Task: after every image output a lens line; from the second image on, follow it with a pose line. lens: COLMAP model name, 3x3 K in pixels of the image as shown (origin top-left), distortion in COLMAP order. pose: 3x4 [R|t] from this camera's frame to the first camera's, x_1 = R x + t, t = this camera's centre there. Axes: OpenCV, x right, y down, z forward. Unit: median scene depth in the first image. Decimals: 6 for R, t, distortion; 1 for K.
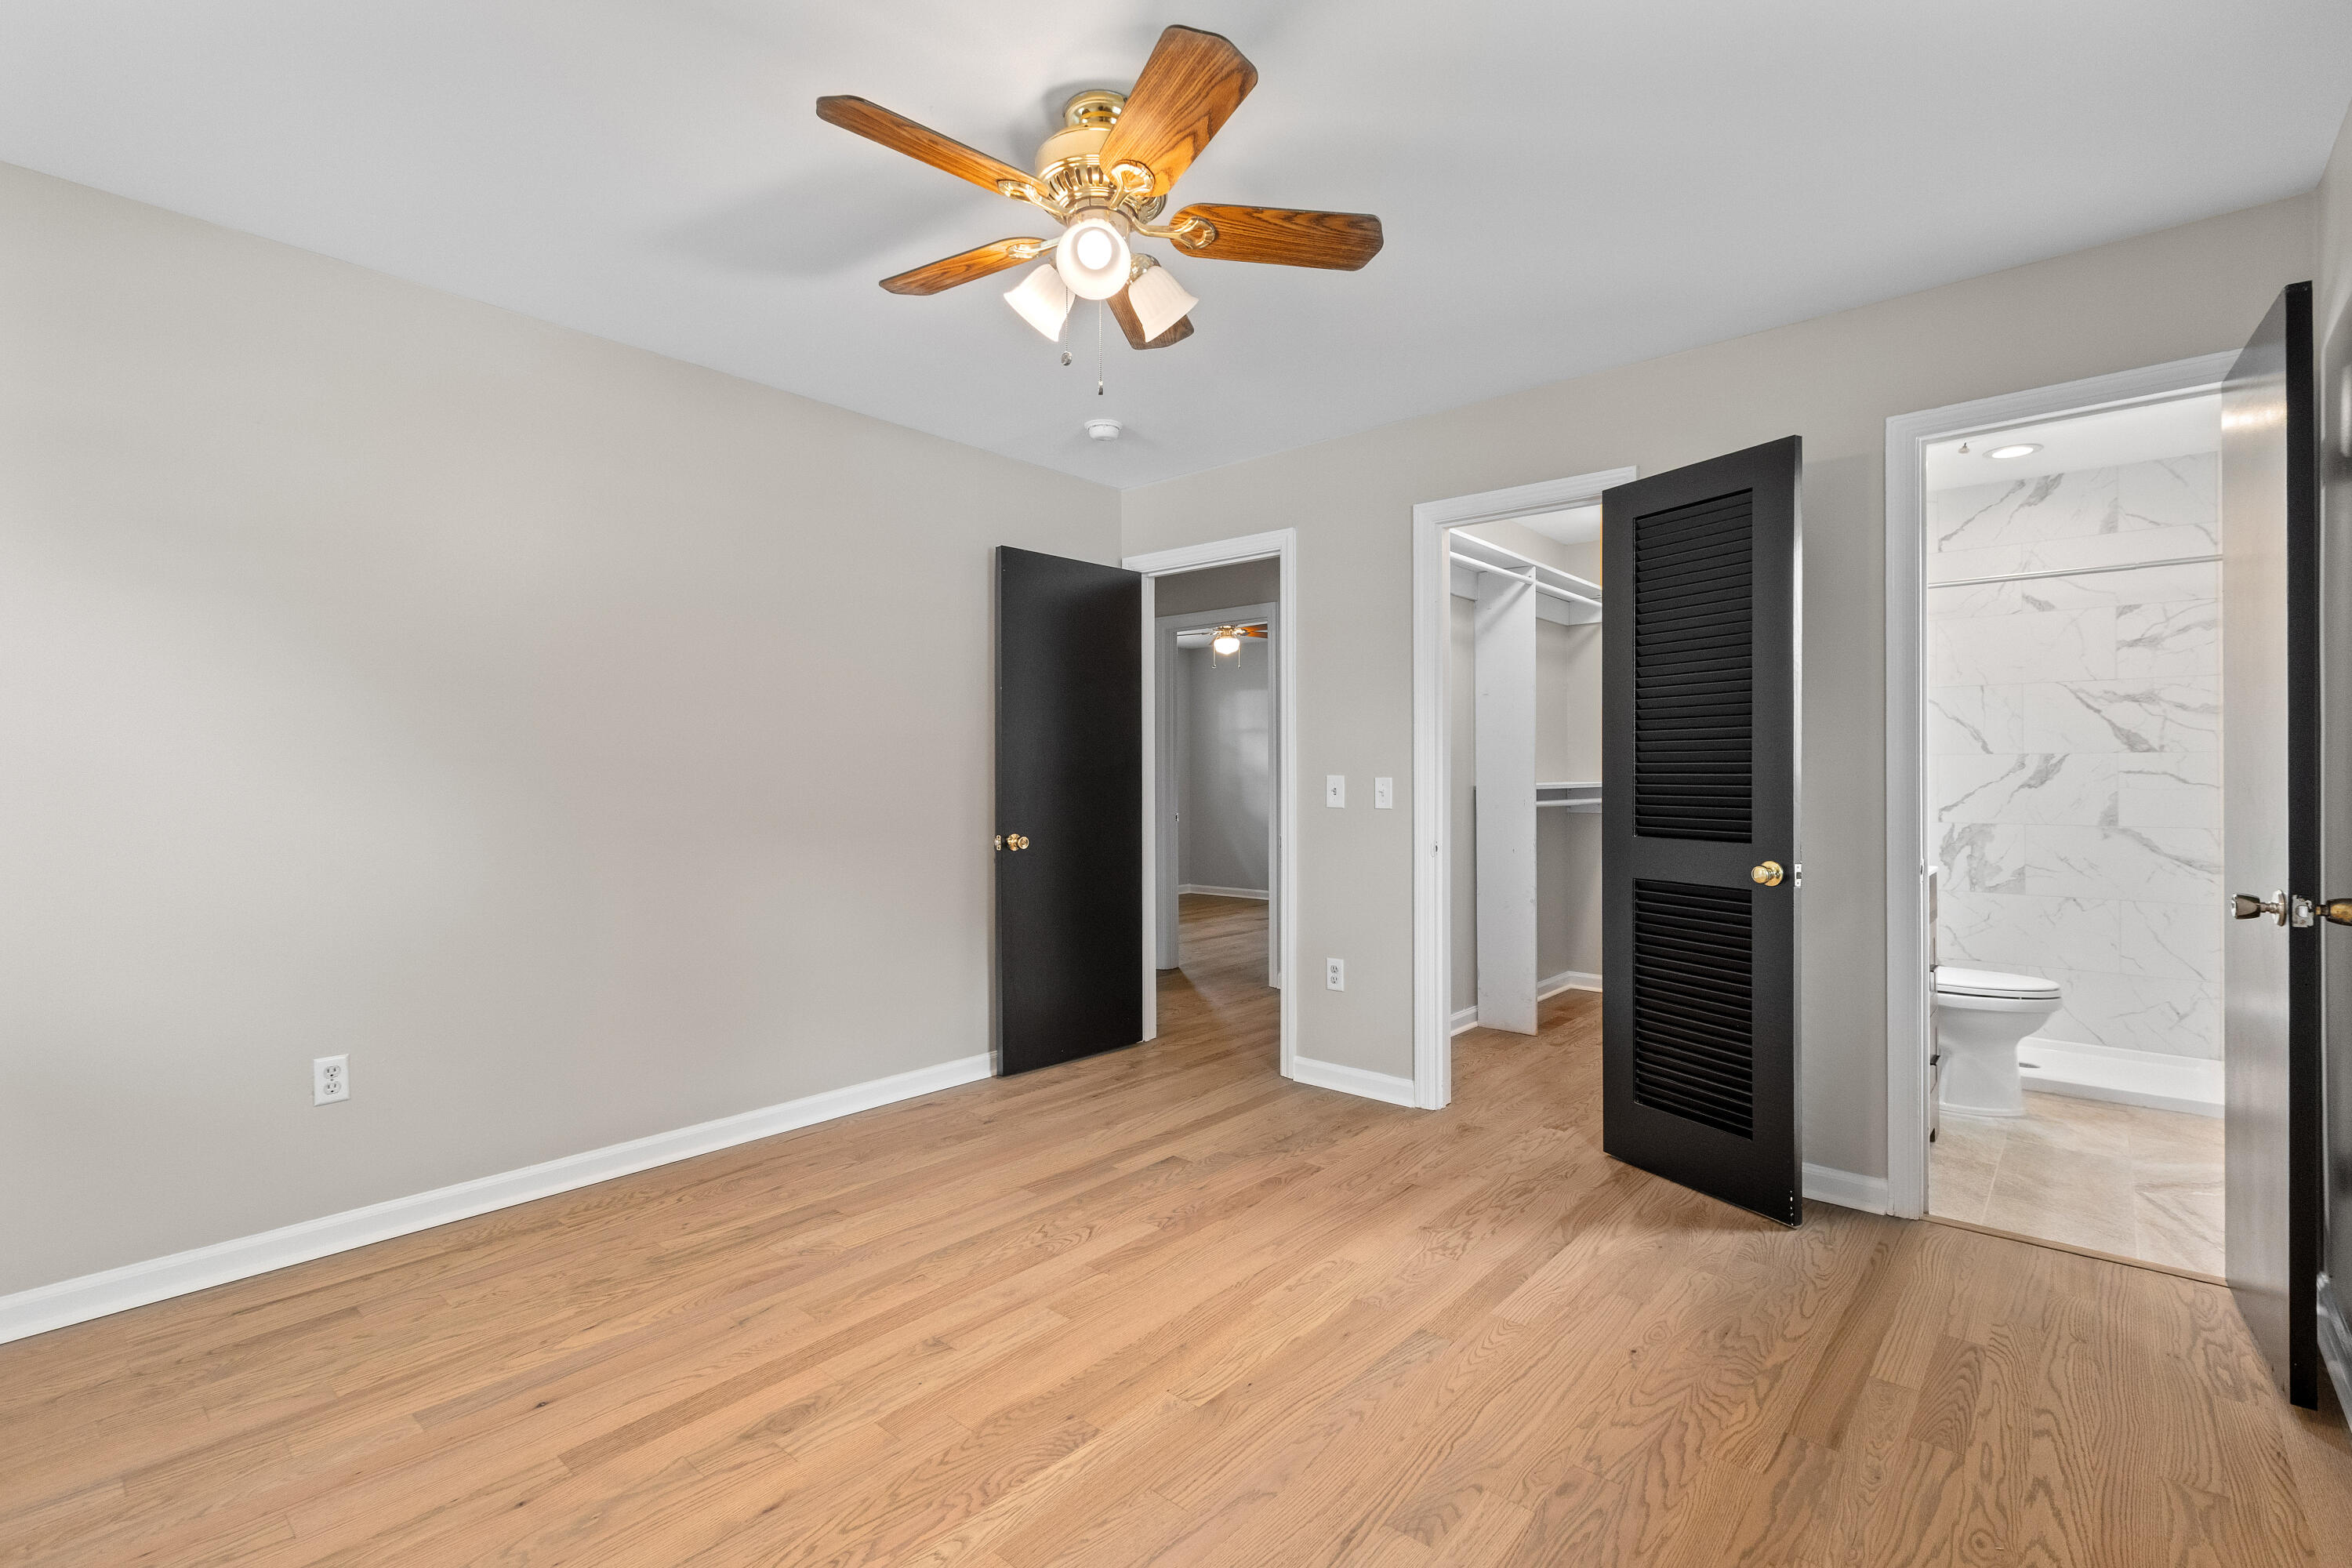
lens RADIAL K [[1072.2, 0, 1180.5], [0, 1072.2, 776.3], [0, 0, 1]] dist [-0.000847, -0.000671]
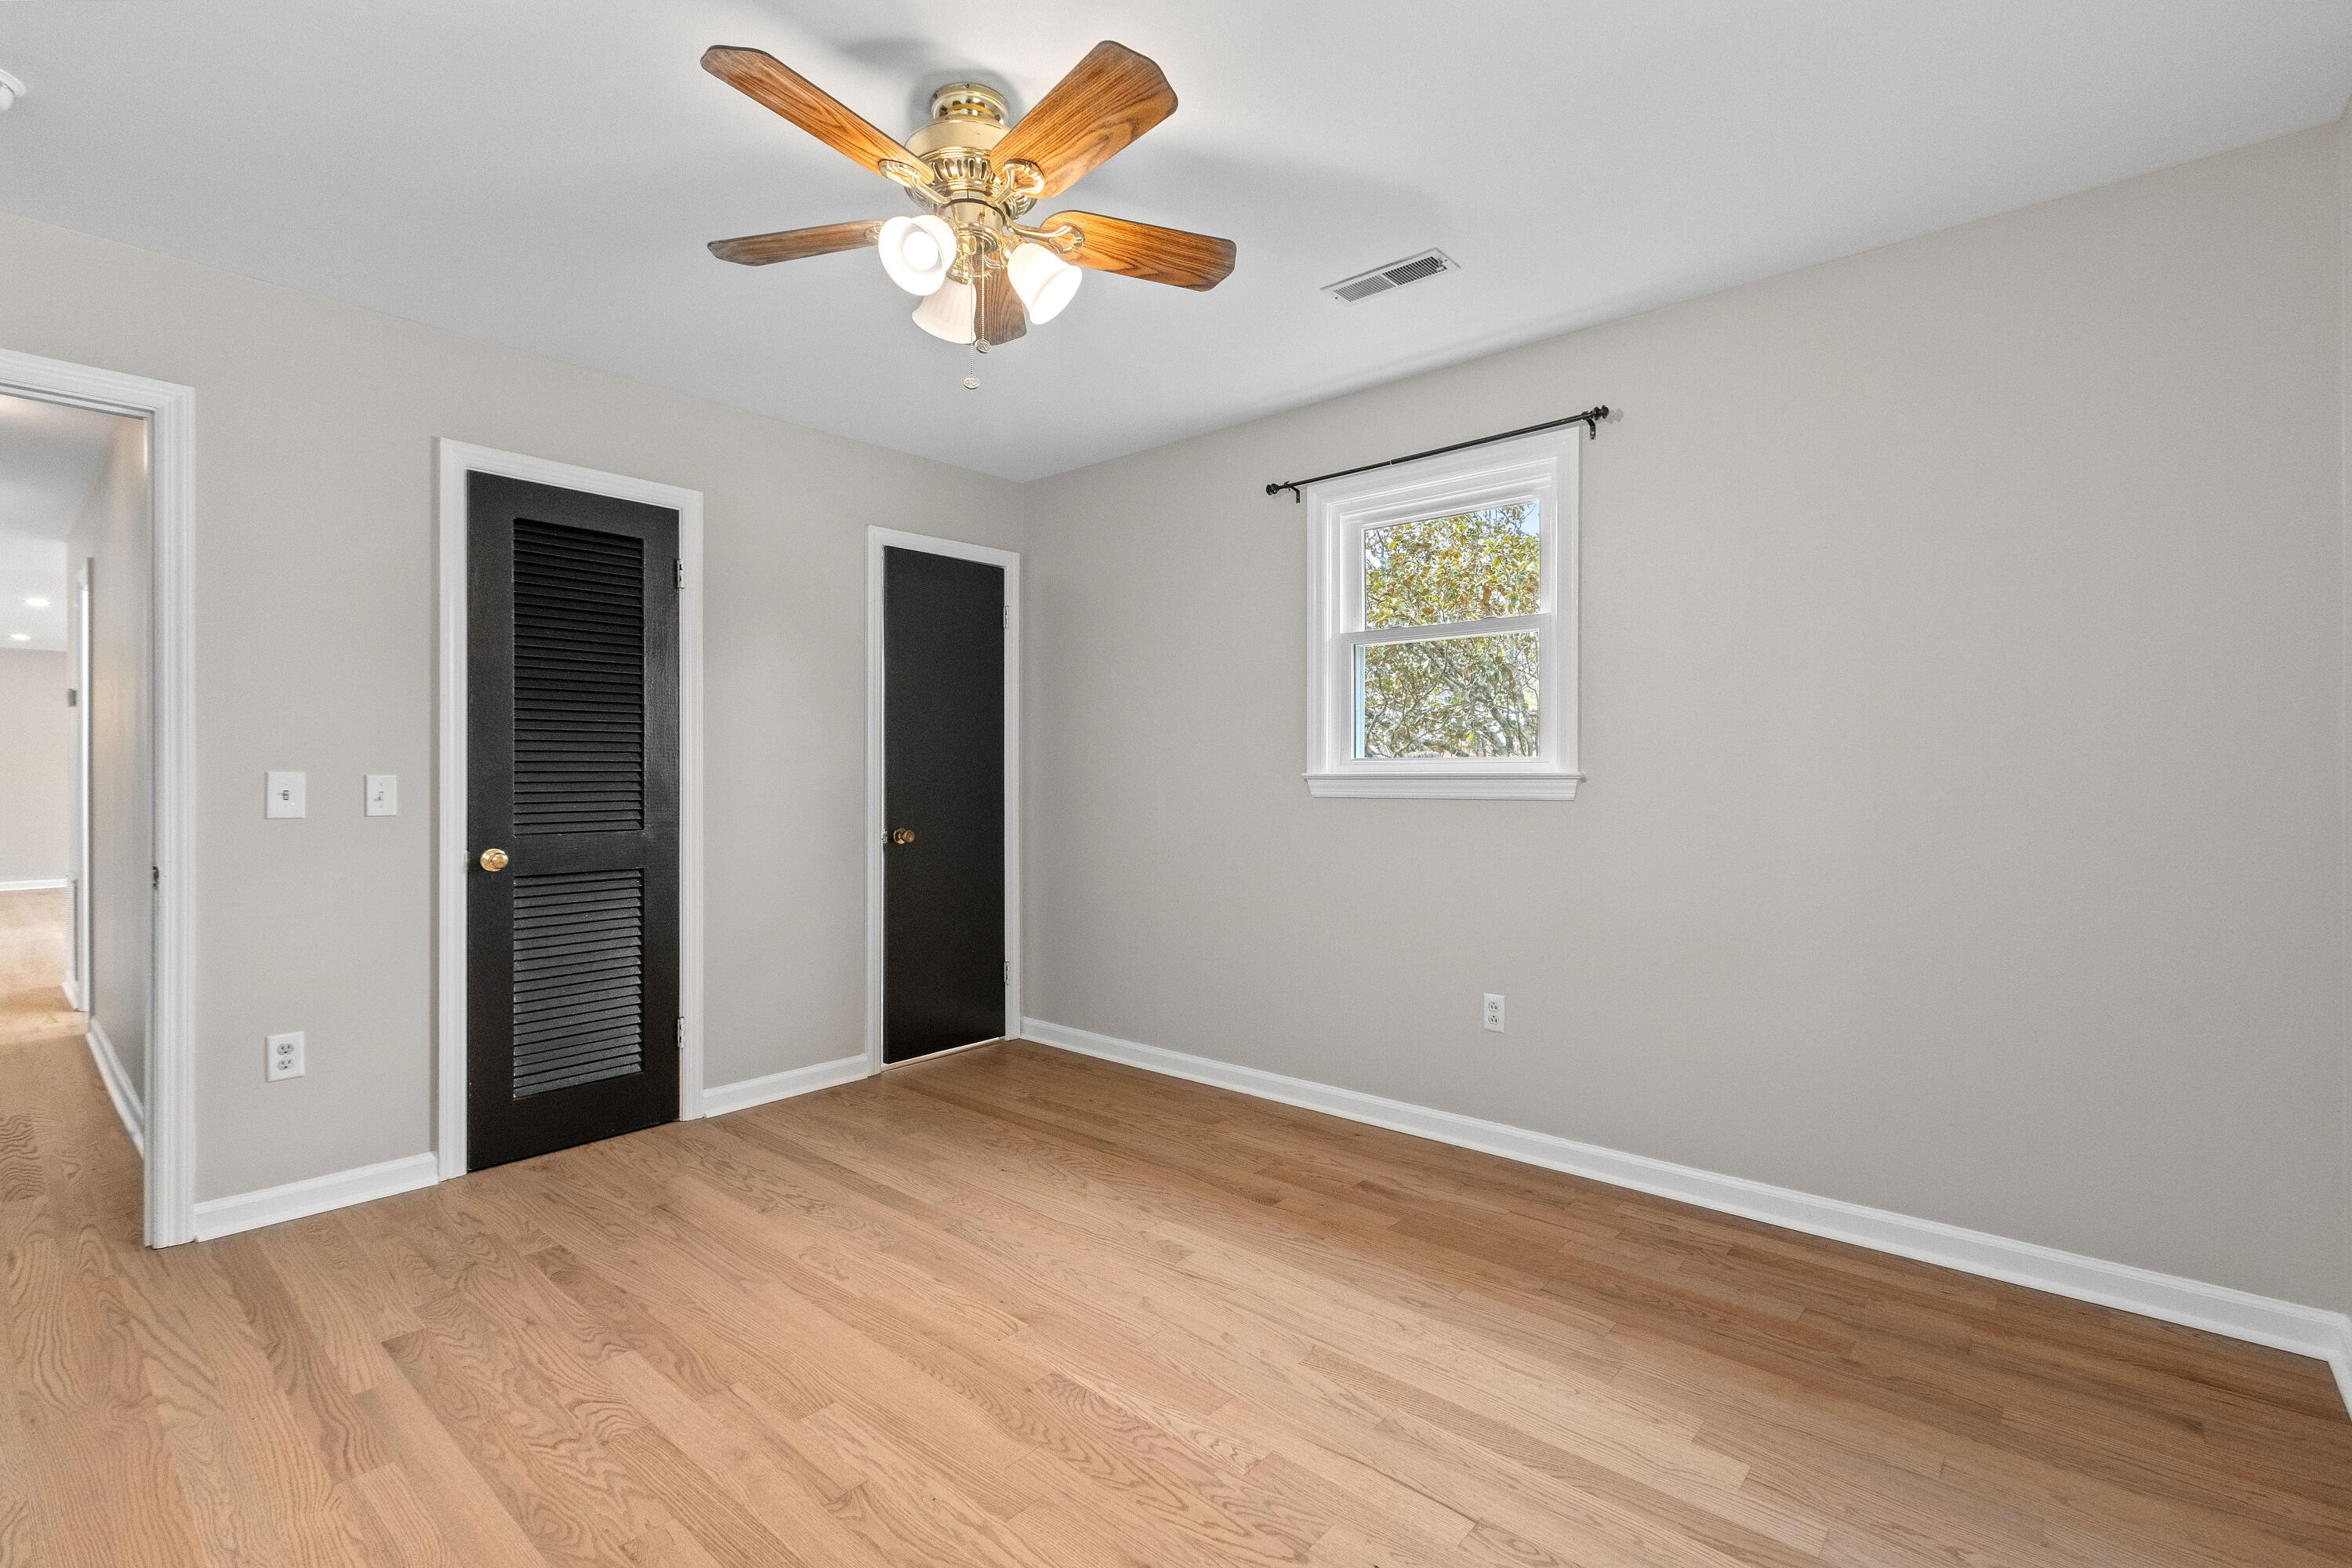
lens RADIAL K [[1015.0, 0, 1214.6], [0, 1015.0, 783.6], [0, 0, 1]] dist [0.002349, -0.004168]
pose [[-0.007705, -0.008107, 0.999937, -0.910432], [-0.000843, 0.999967, 0.008101, 0.001605], [-0.999970, -0.000780, -0.007712, 0.694806]]
